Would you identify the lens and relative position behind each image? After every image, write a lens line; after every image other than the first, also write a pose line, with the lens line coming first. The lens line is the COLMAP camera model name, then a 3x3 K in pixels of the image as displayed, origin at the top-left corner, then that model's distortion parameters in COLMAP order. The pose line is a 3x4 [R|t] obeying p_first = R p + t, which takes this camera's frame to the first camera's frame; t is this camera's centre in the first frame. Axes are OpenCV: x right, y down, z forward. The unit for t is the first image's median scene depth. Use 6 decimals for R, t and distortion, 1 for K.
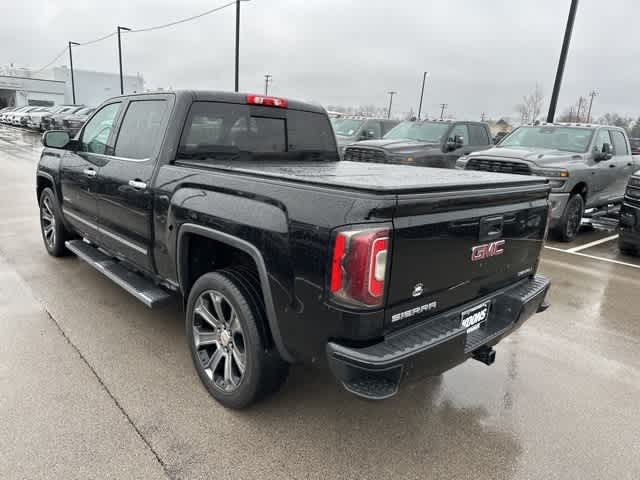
lens RADIAL K [[458.5, 0, 321.2], [0, 458.5, 244.0], [0, 0, 1]] dist [0.052912, -0.042389]
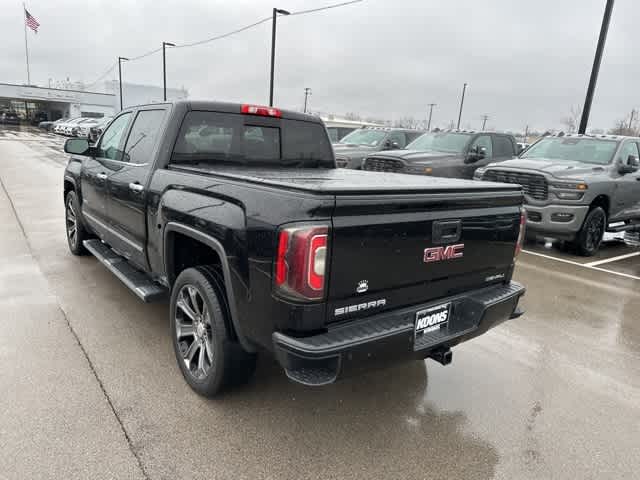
lens RADIAL K [[458.5, 0, 315.8], [0, 458.5, 243.1], [0, 0, 1]] dist [0.052912, -0.042389]
pose [[0.996125, 0.024849, -0.084367, 0.117698], [-0.026946, 0.999353, -0.023812, 0.017581], [0.083721, 0.025993, 0.996150, -0.040211]]
